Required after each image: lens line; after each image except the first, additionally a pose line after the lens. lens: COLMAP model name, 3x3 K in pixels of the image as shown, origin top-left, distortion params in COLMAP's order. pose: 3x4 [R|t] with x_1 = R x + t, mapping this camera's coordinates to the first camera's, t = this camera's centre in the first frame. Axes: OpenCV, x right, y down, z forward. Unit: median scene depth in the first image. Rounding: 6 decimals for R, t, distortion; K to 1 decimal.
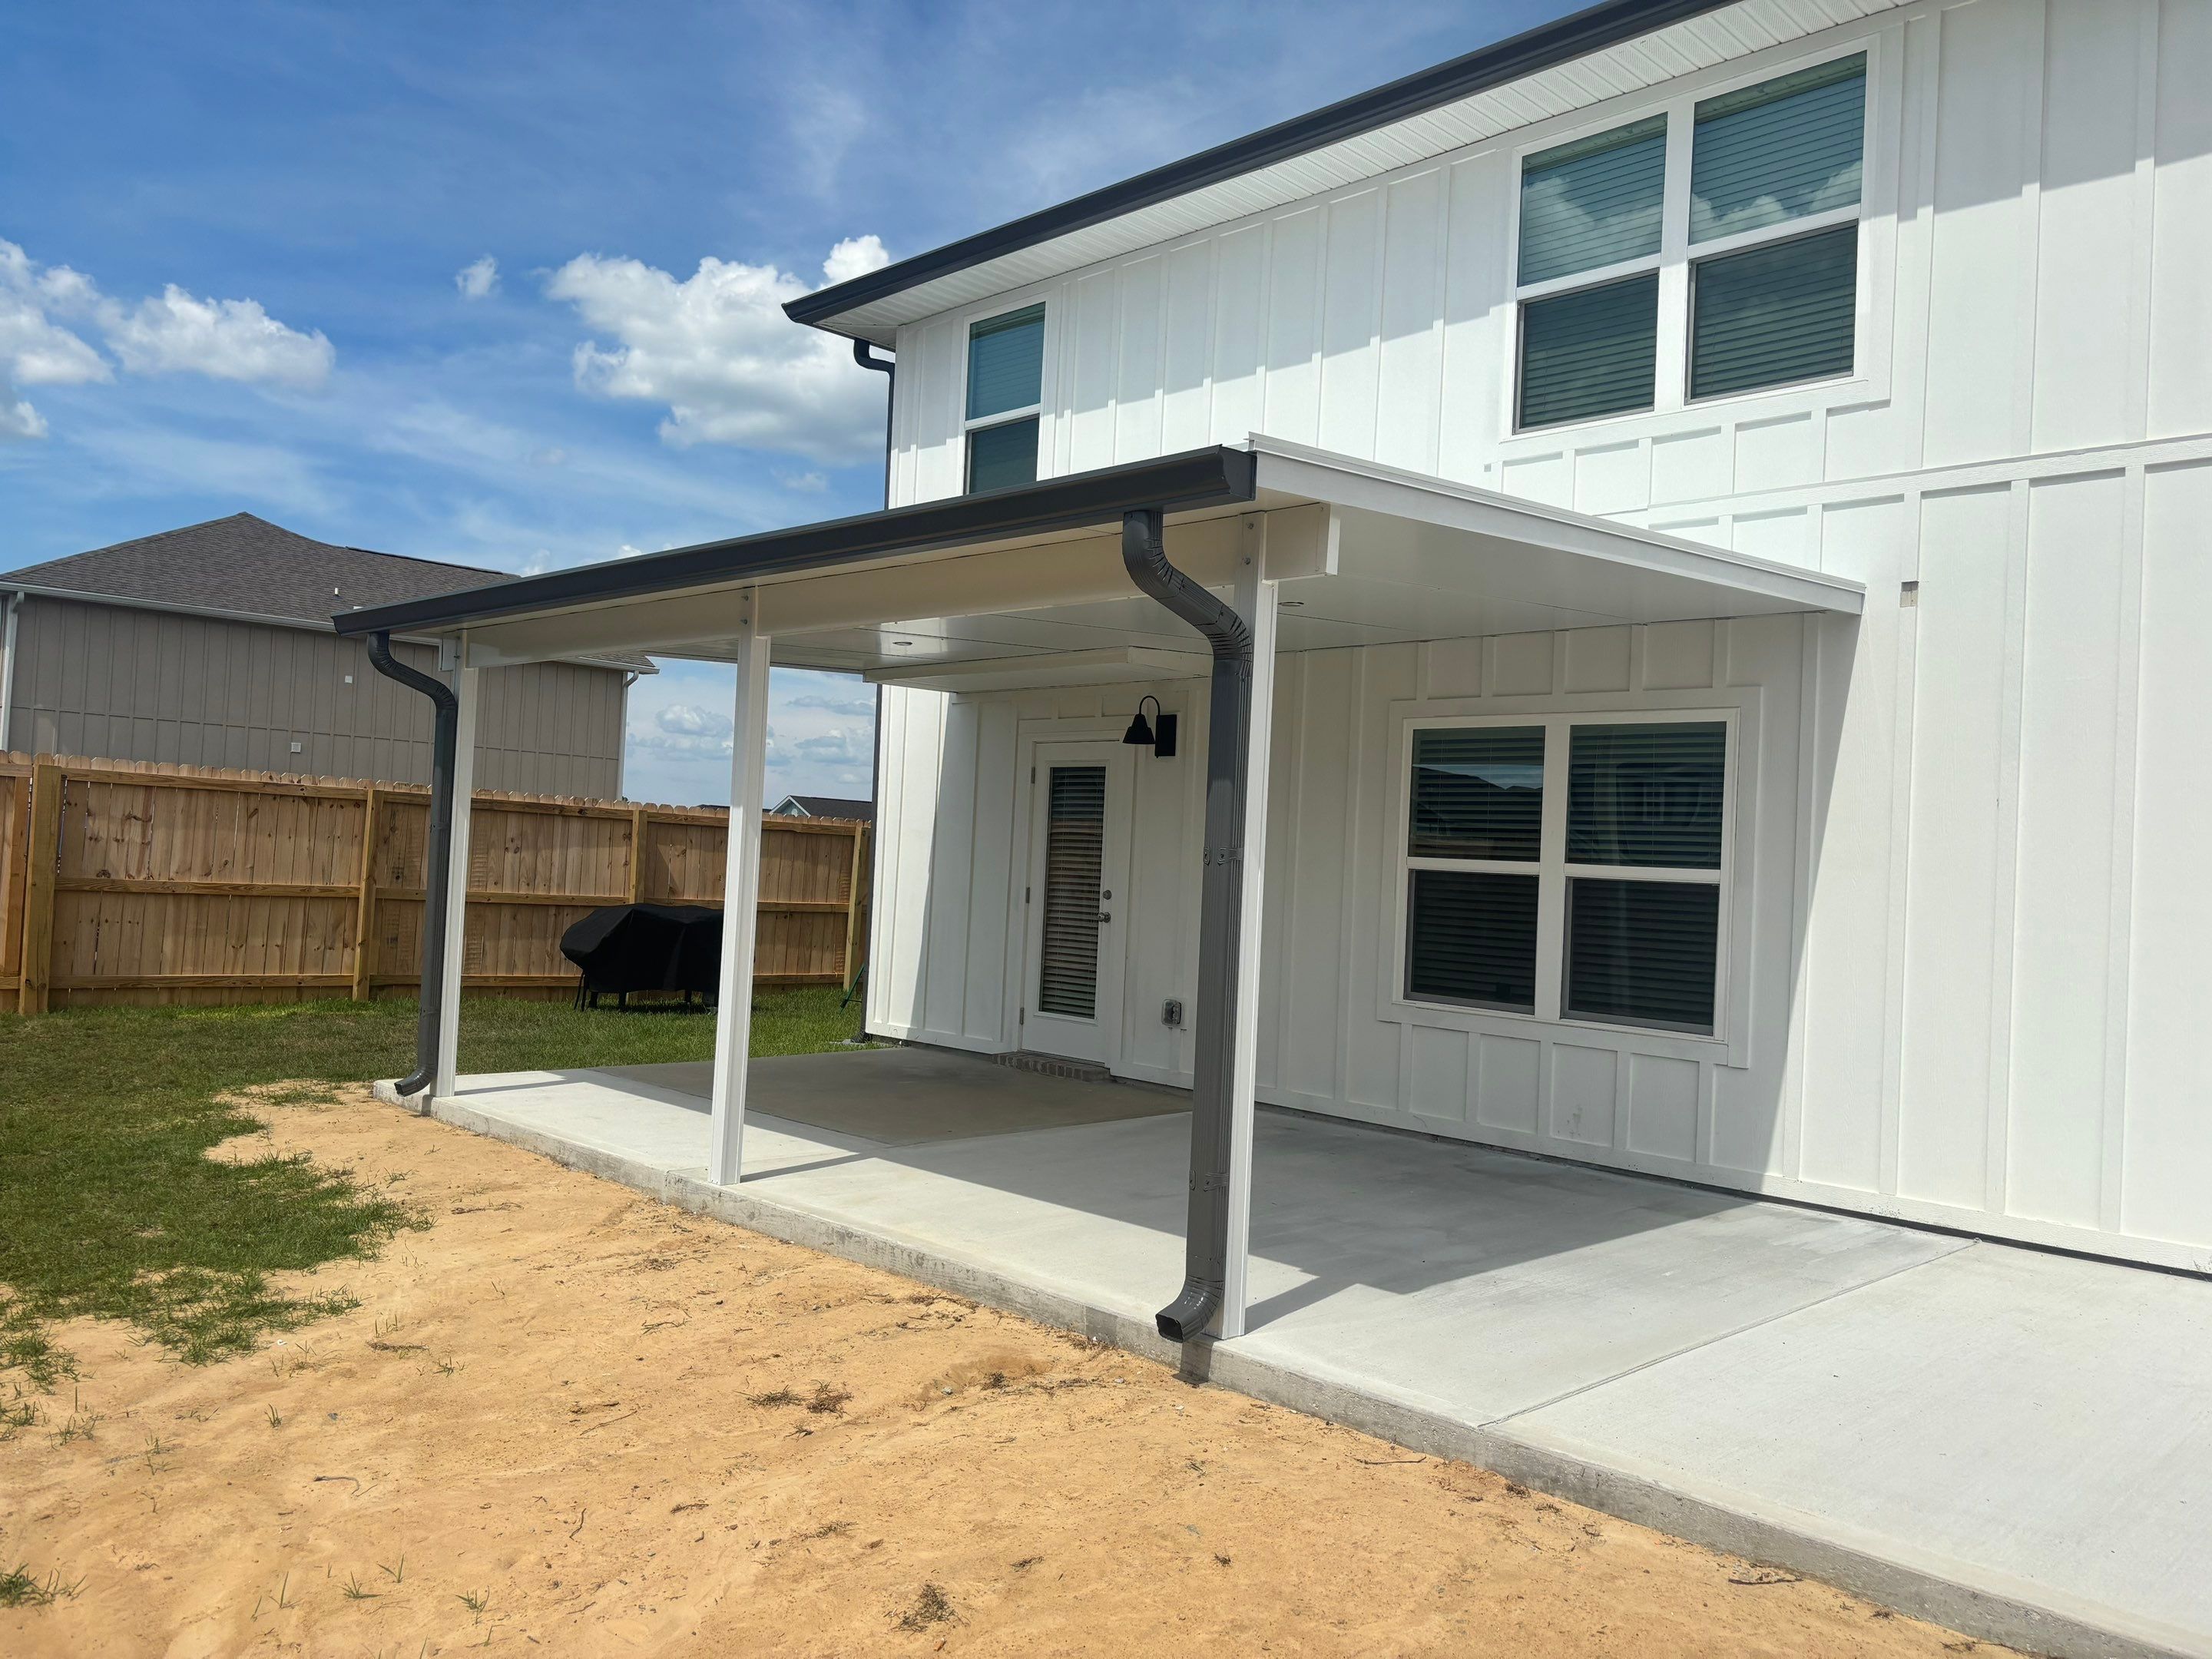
lens RADIAL K [[1687.8, 0, 1094.7], [0, 1687.8, 818.9], [0, 0, 1]] dist [0.043421, -0.041110]
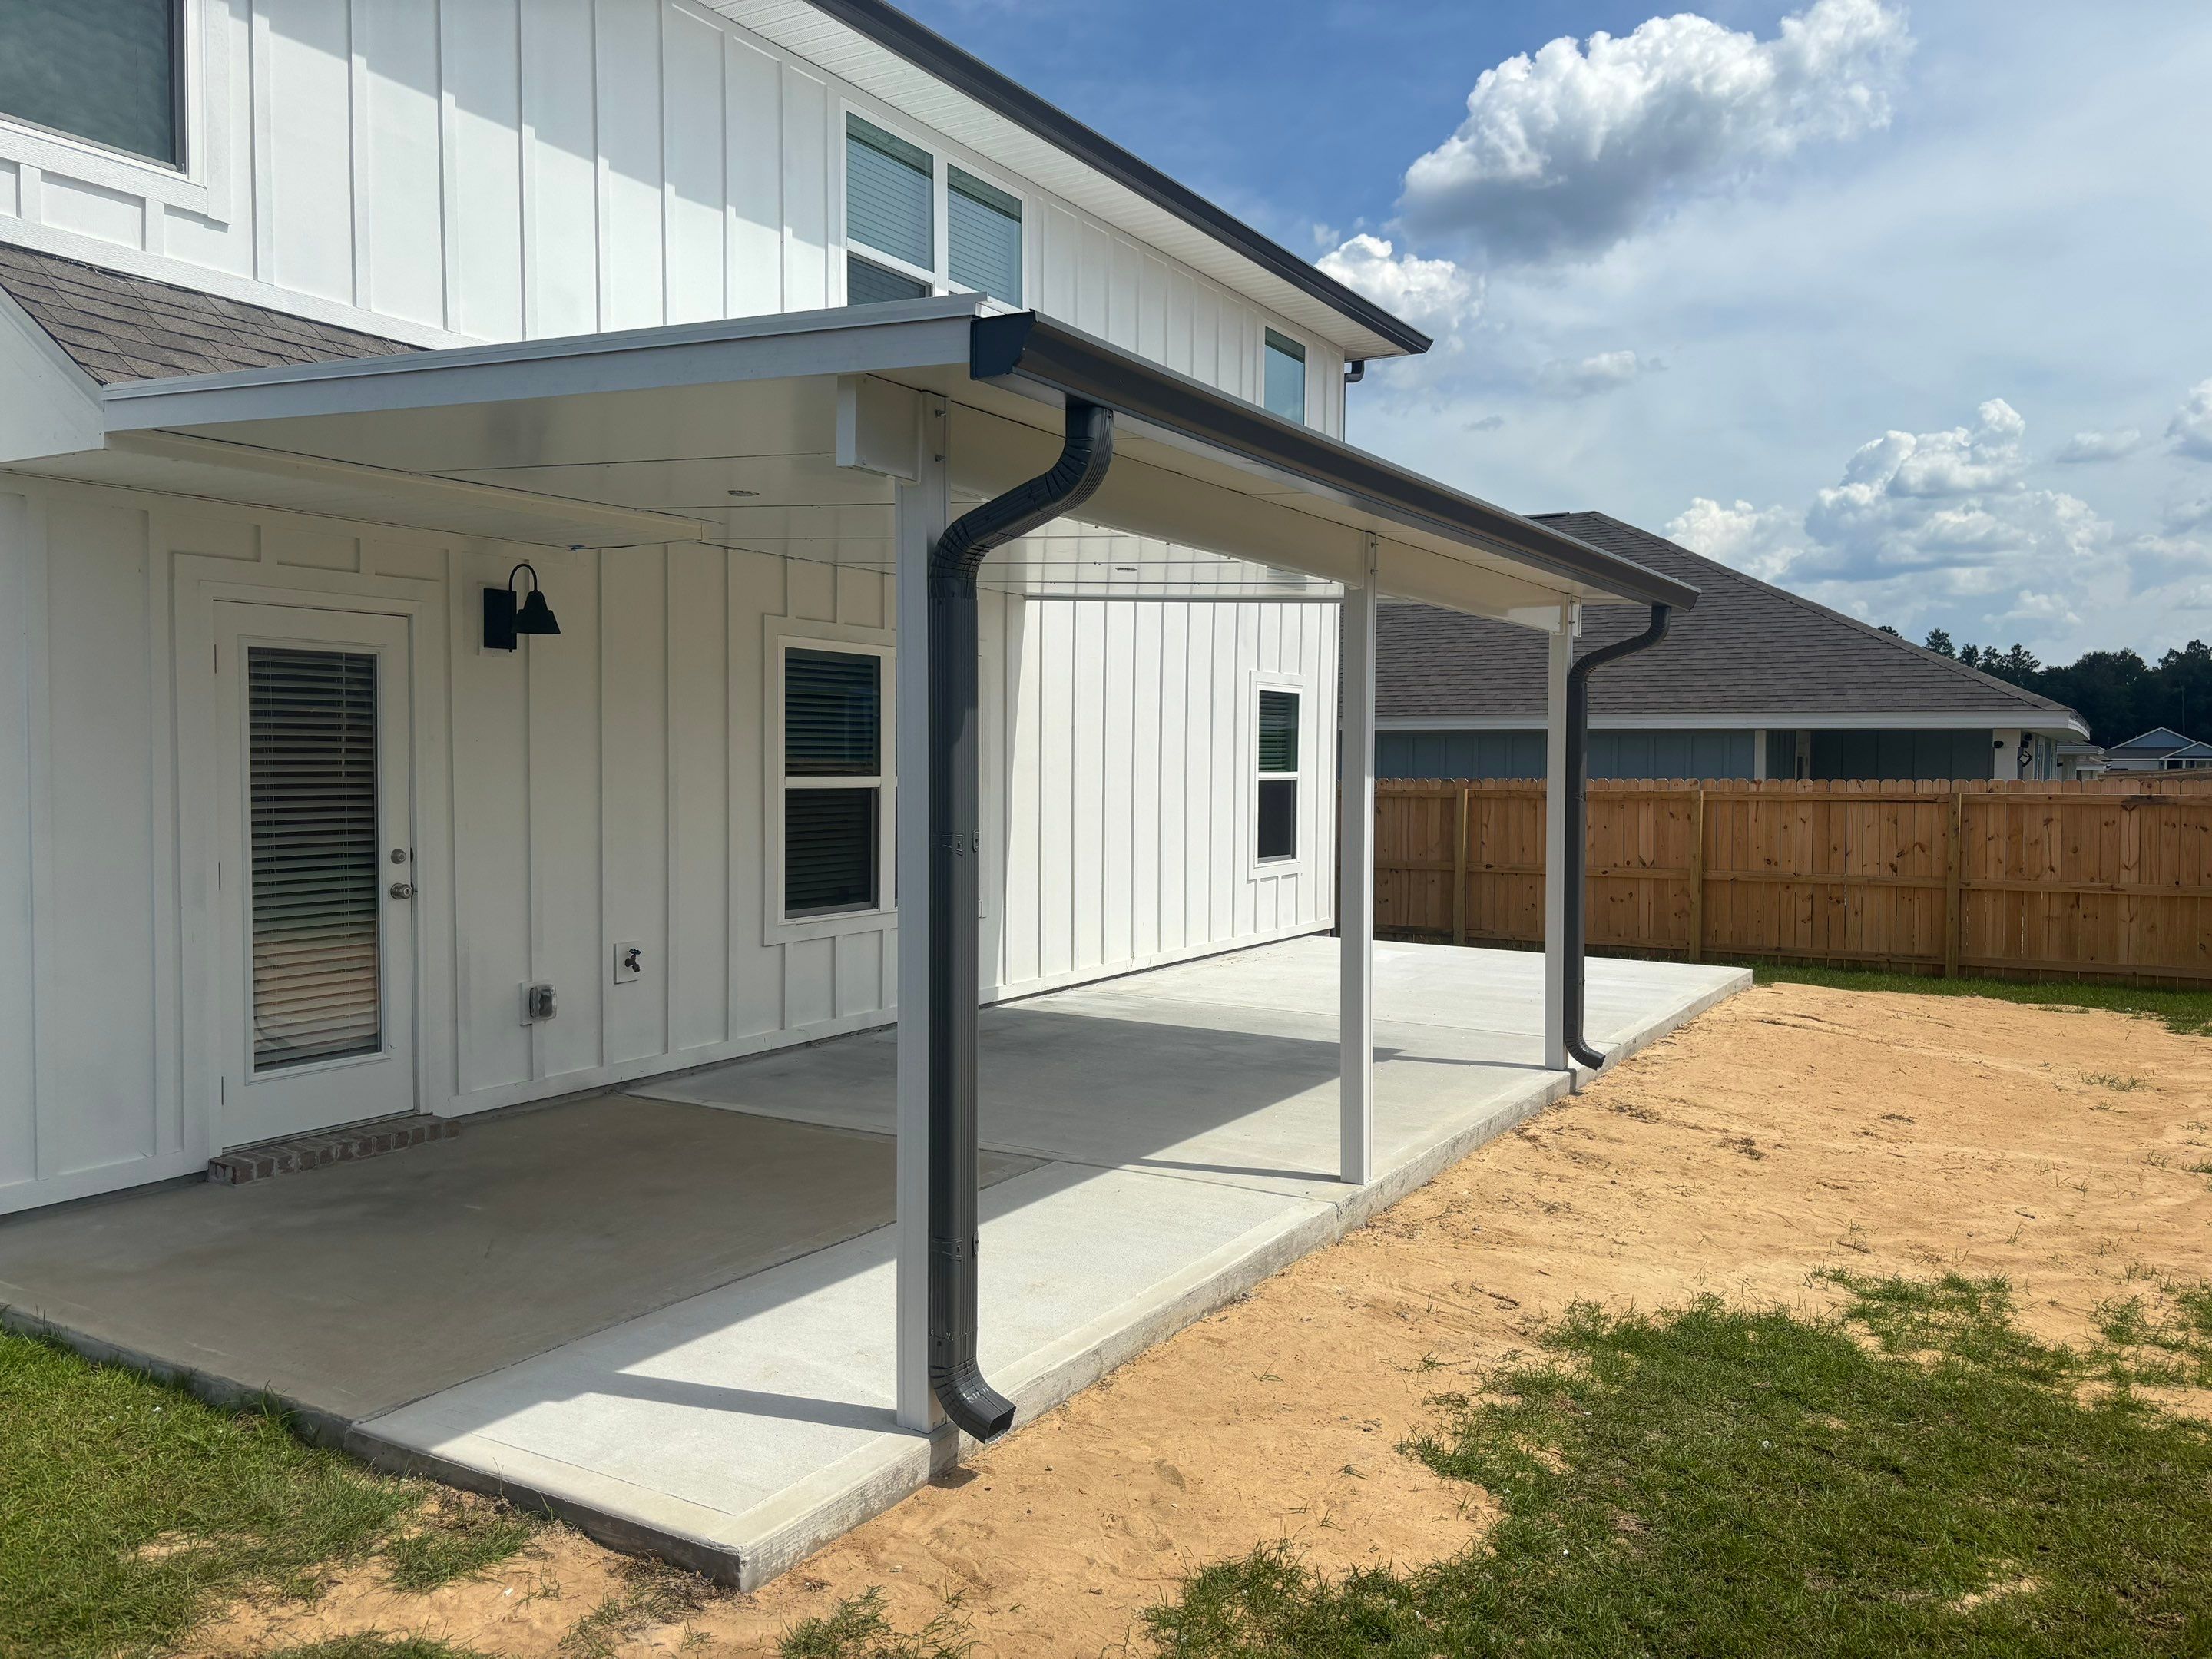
lens RADIAL K [[1687.8, 0, 1127.9], [0, 1687.8, 830.1], [0, 0, 1]] dist [0.043421, -0.041110]
pose [[-0.268909, -0.091377, 0.958821, -0.907684], [-0.043970, 0.995616, 0.082552, -0.040993], [-0.962161, -0.019960, -0.271748, 1.182268]]
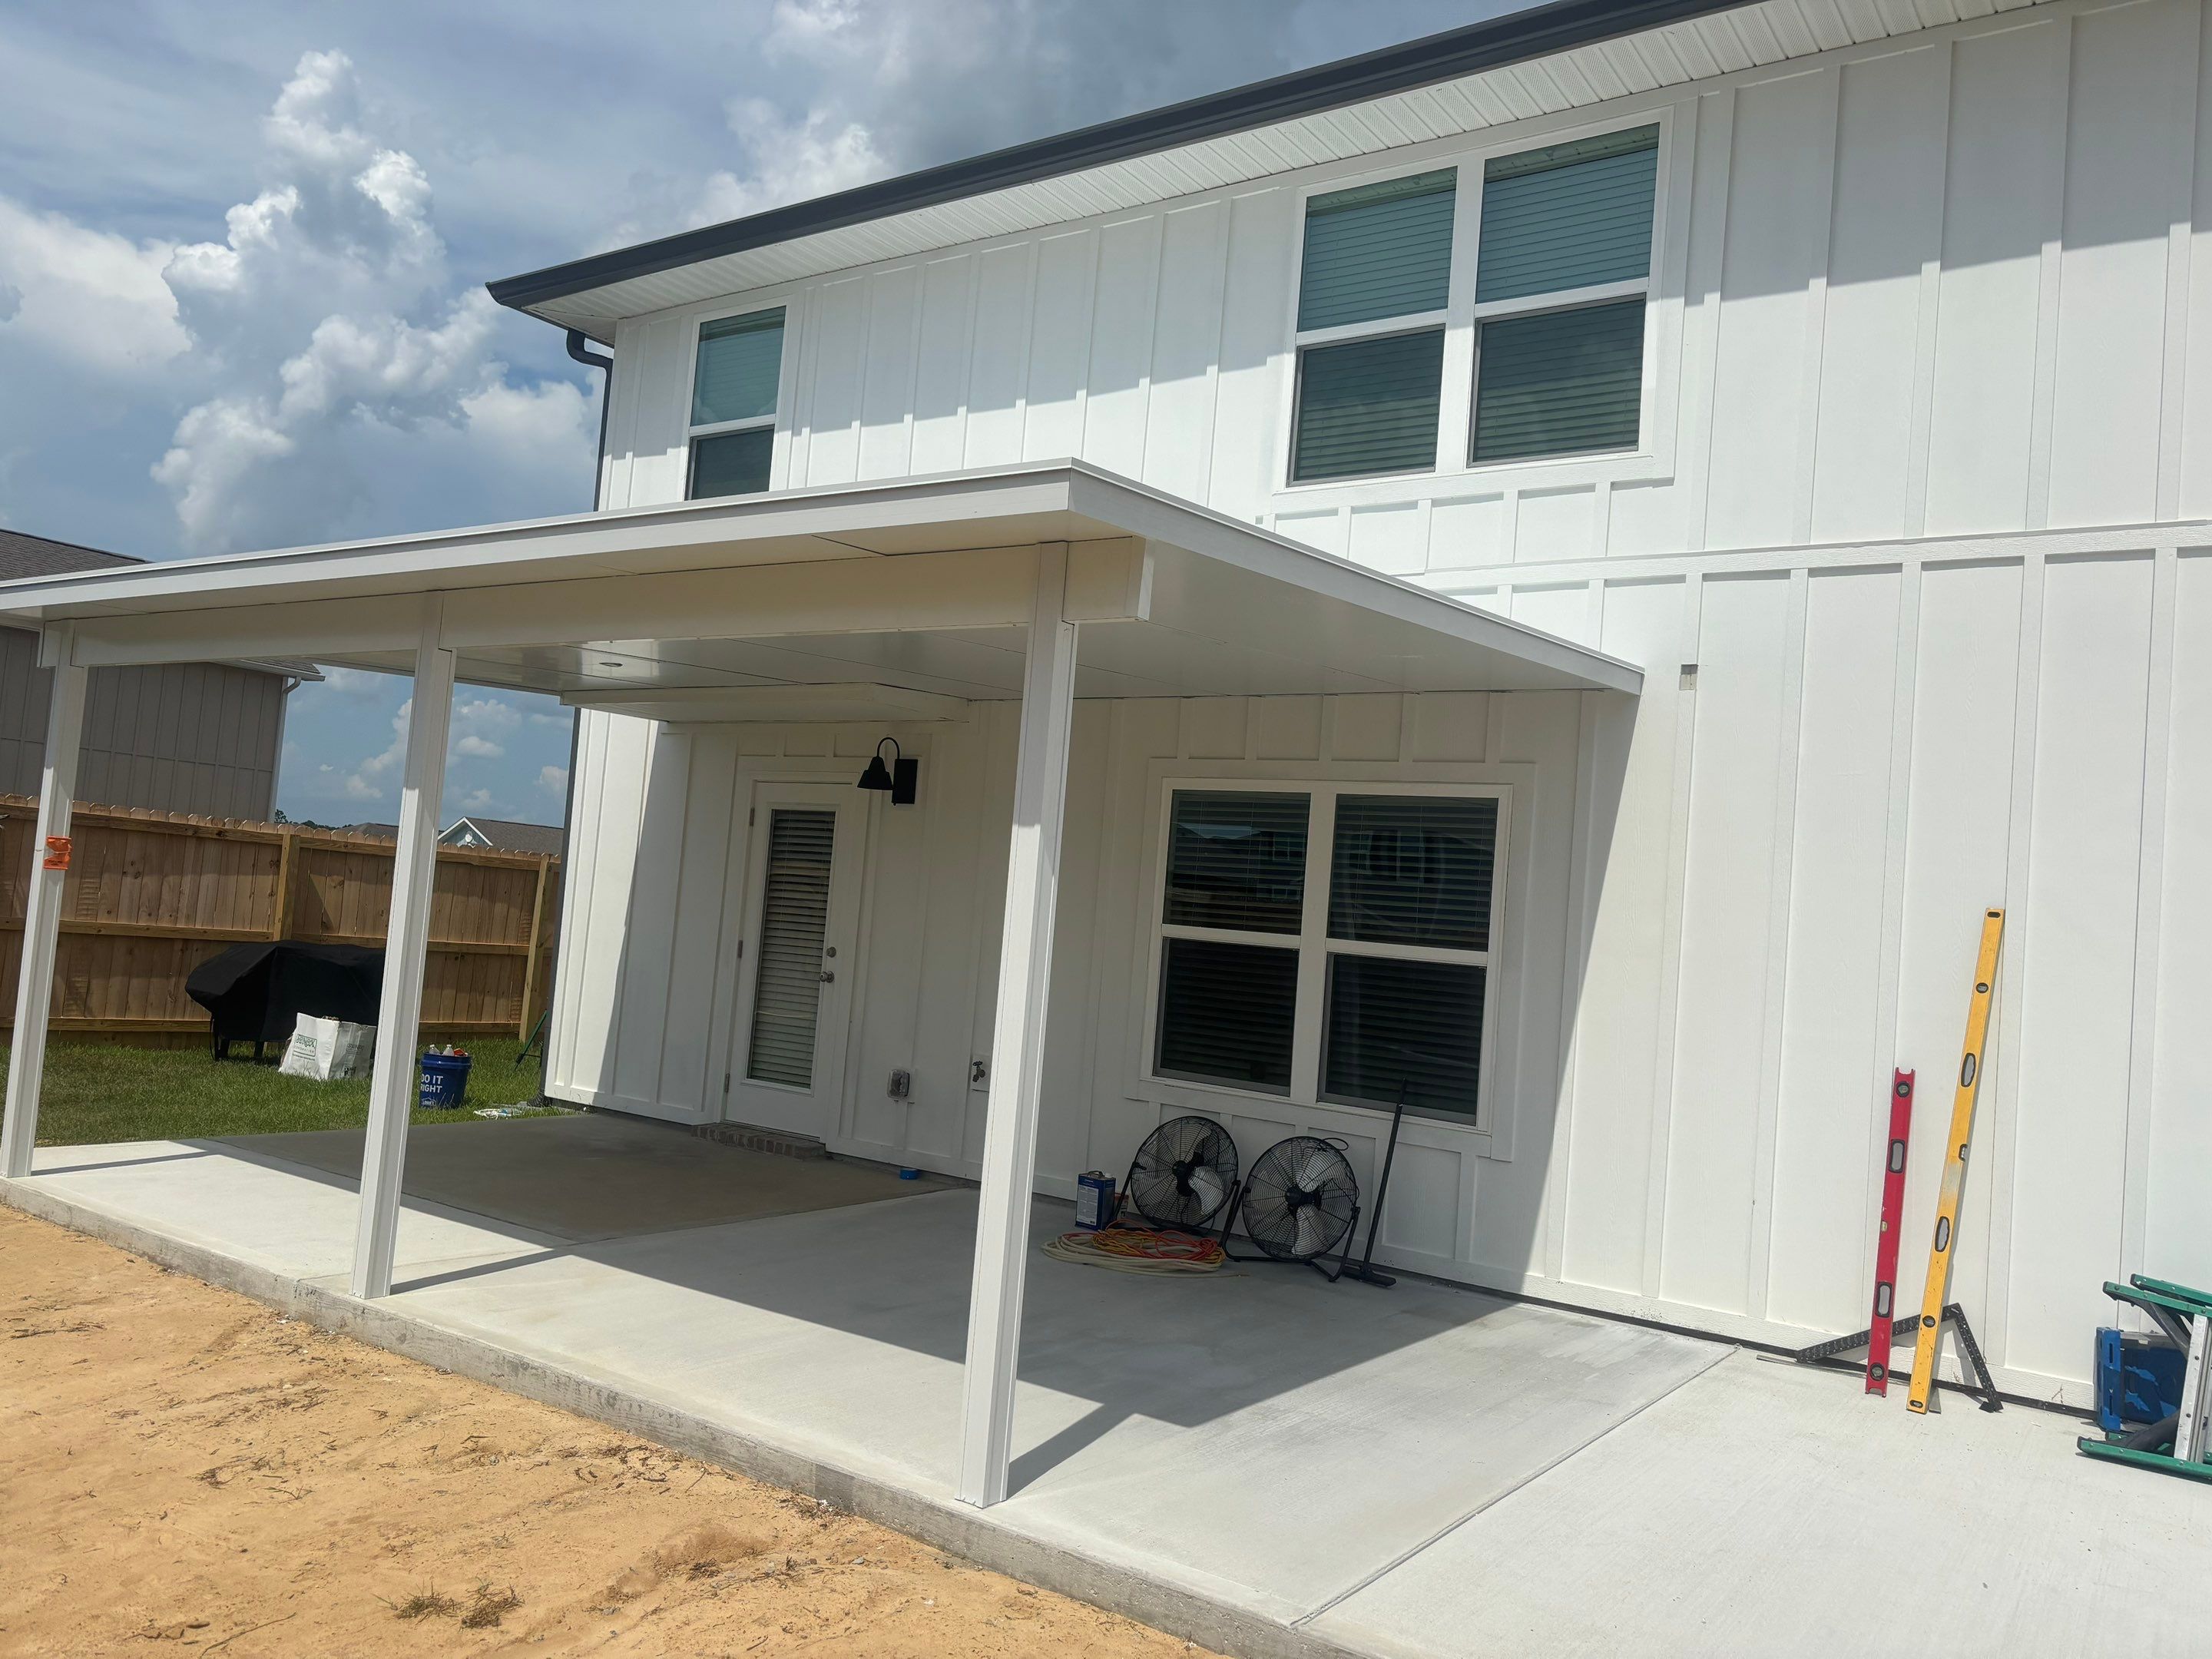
lens RADIAL K [[1687.8, 0, 1096.2], [0, 1687.8, 826.5], [0, 0, 1]] dist [0.043421, -0.041110]
pose [[0.983559, 0.042071, 0.175617, -0.019536], [-0.038666, 0.998993, -0.022770, -0.010003], [-0.176398, 0.015605, 0.984195, 0.090156]]
